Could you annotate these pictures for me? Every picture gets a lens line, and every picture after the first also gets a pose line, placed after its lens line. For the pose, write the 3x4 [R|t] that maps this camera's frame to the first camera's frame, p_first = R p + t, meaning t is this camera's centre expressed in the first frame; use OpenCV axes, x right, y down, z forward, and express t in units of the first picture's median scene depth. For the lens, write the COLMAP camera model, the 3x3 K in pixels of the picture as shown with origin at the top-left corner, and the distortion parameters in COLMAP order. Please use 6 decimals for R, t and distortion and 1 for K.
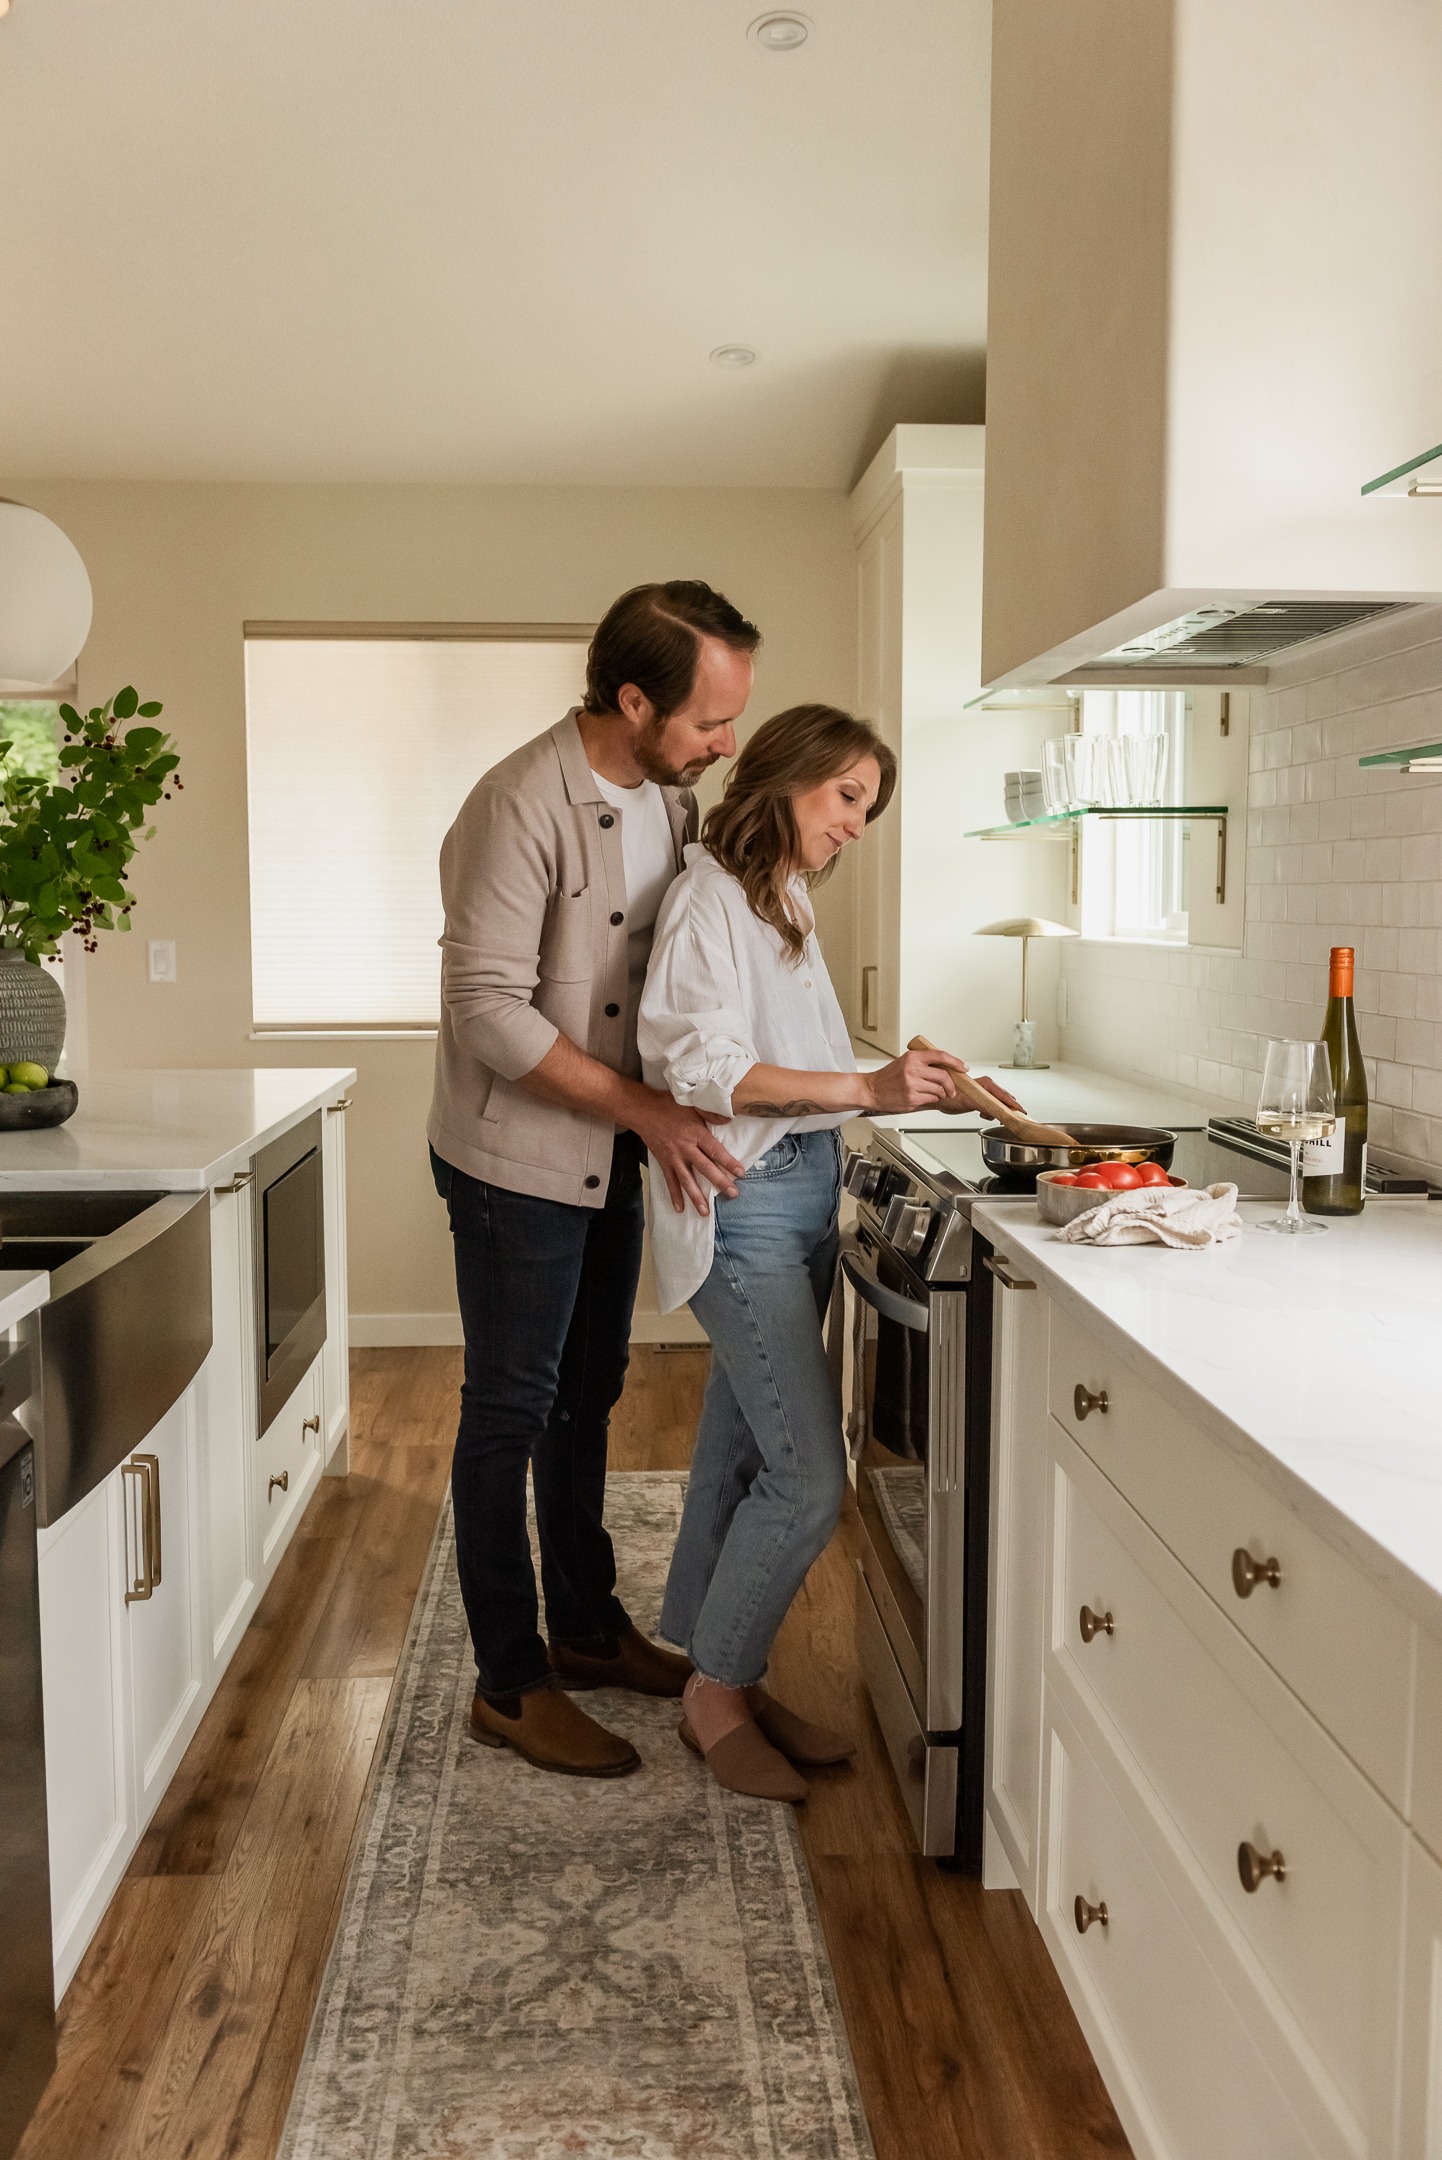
lens RADIAL K [[1969.4, 0, 721.0], [0, 1969.4, 1080.0], [0, 0, 1]] dist [-0.012058, 0.001865]
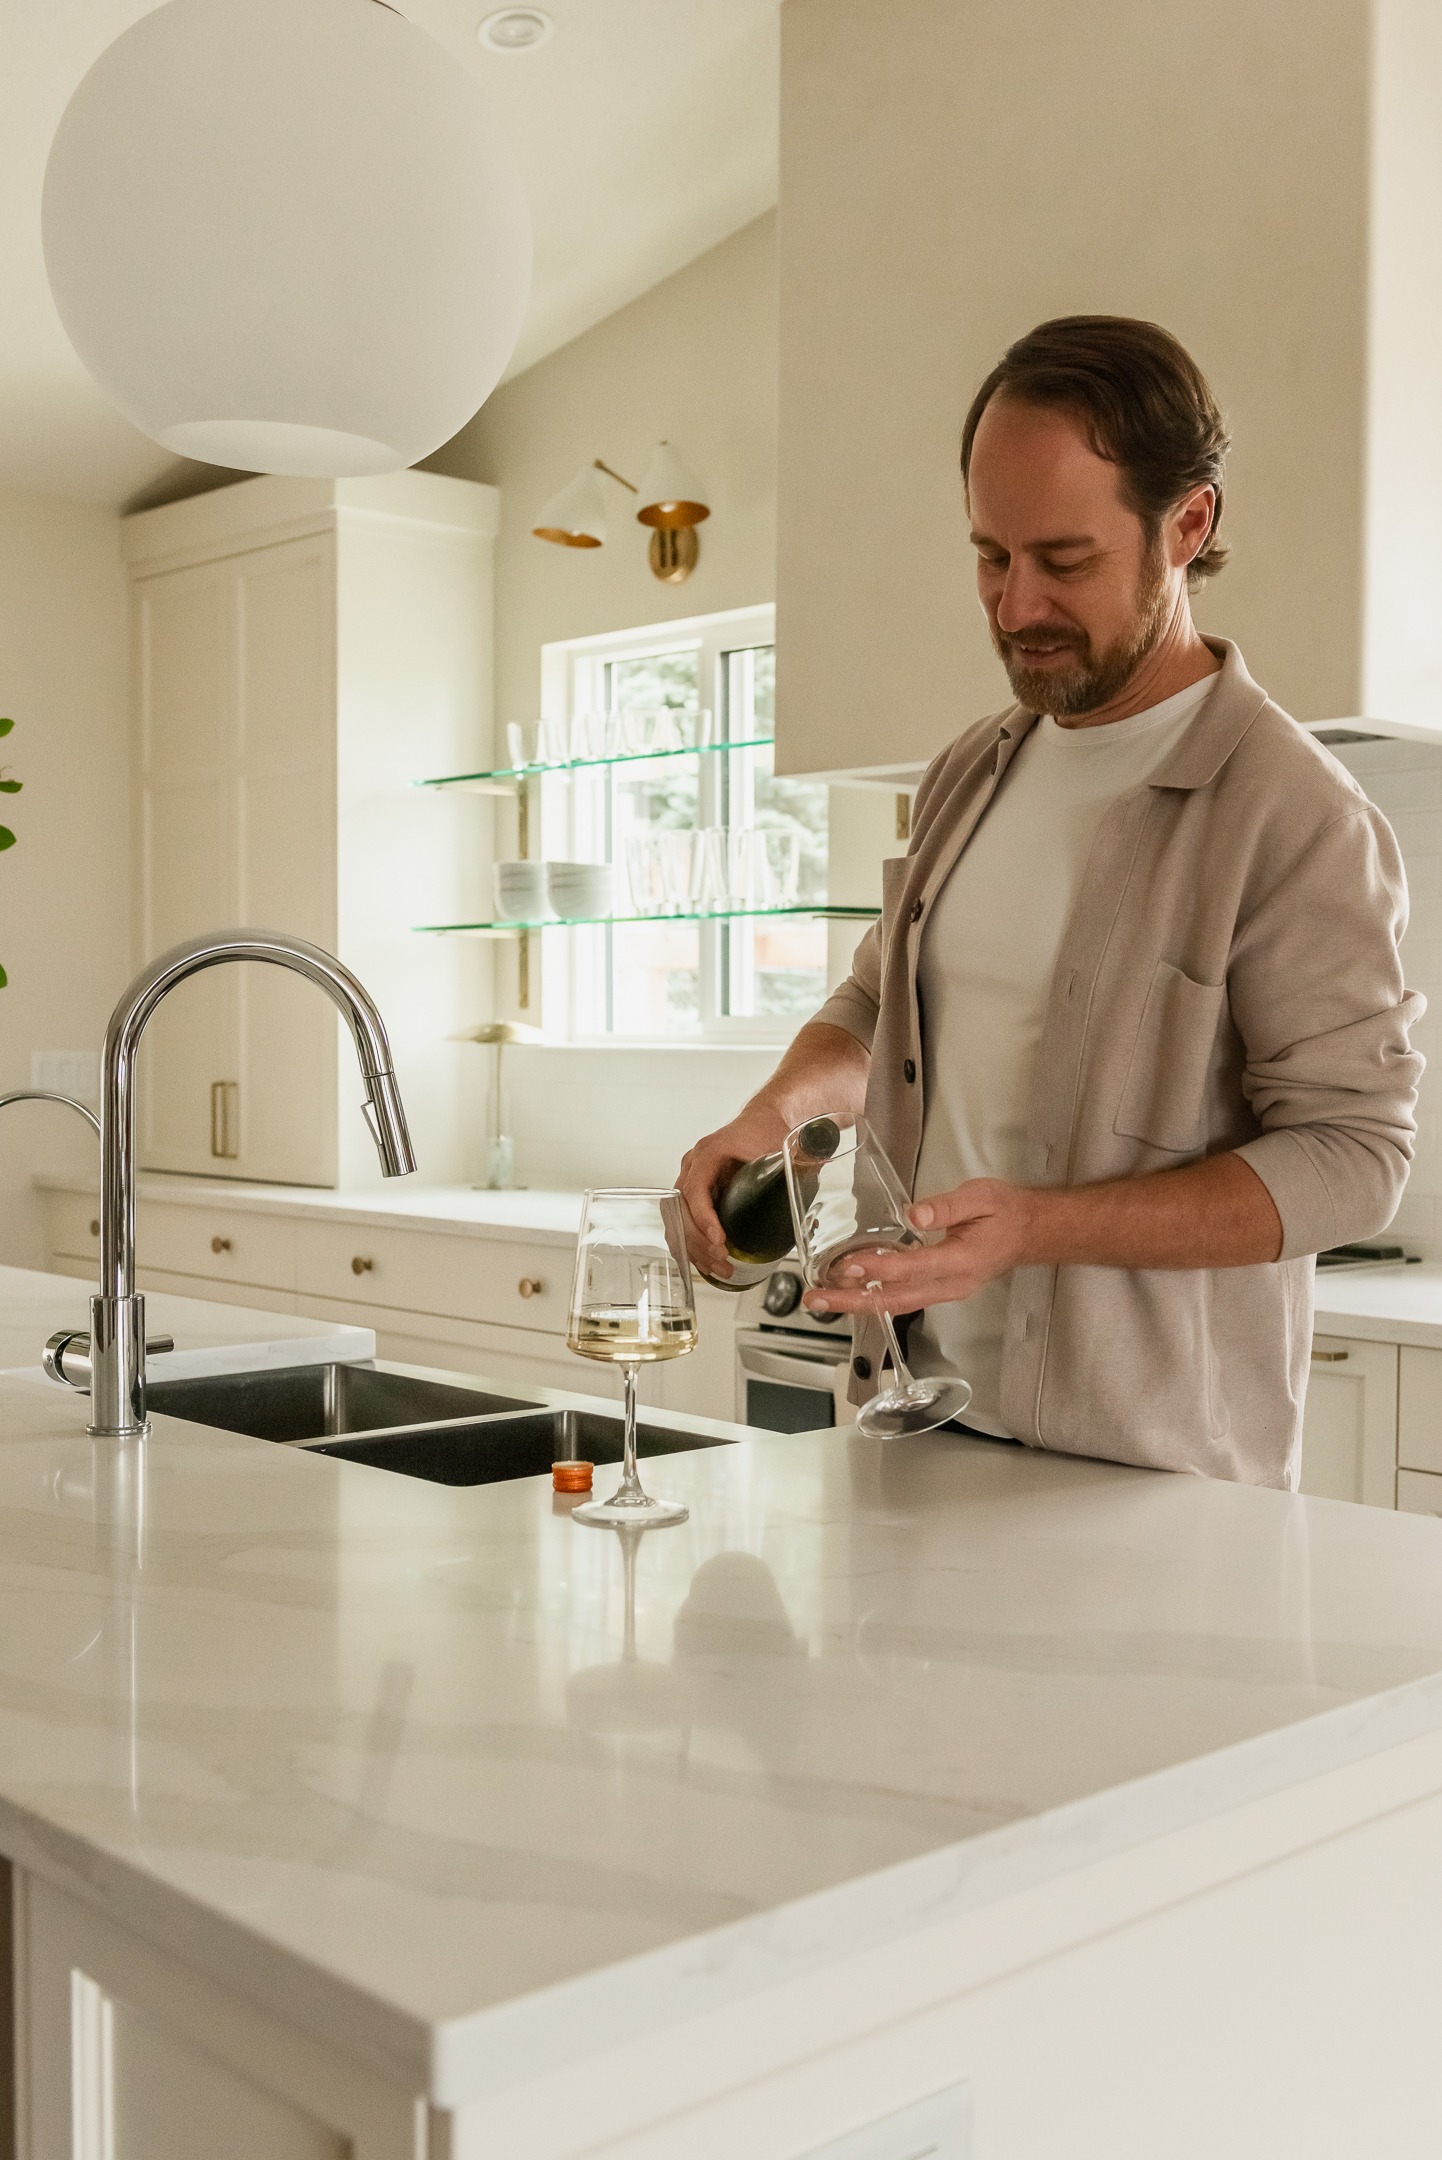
lens RADIAL K [[2320.0, 0, 721.0], [0, 2320.0, 1080.0], [0, 0, 1]] dist [0.010192, 0.011142]
pose [[0.769596, -0.012787, 0.638404, -0.810374], [0.053350, 0.997591, -0.044333, -0.006179], [-0.636299, 0.068178, 0.768424, 0.222479]]
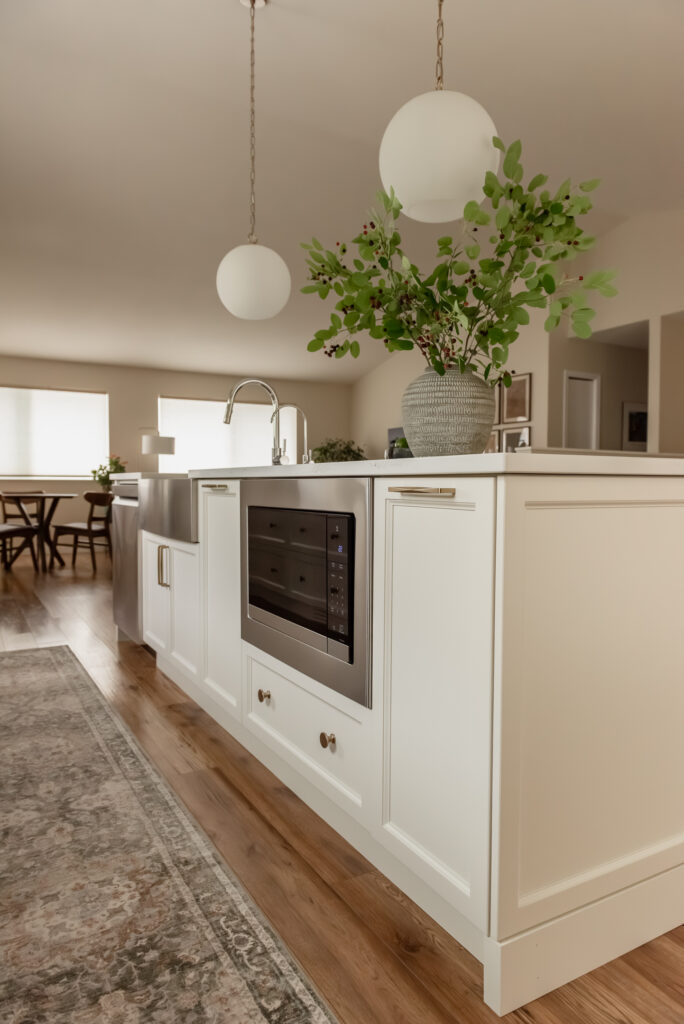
lens RADIAL K [[684.6, 0, 342.0], [0, 684.6, 512.0], [0, 0, 1]] dist [-0.002681, 0.000654]
pose [[-0.898866, 0.010881, -0.438088, -0.054379], [-0.044294, 0.992316, 0.115529, -0.014515], [0.435979, 0.123250, -0.891477, 2.075859]]
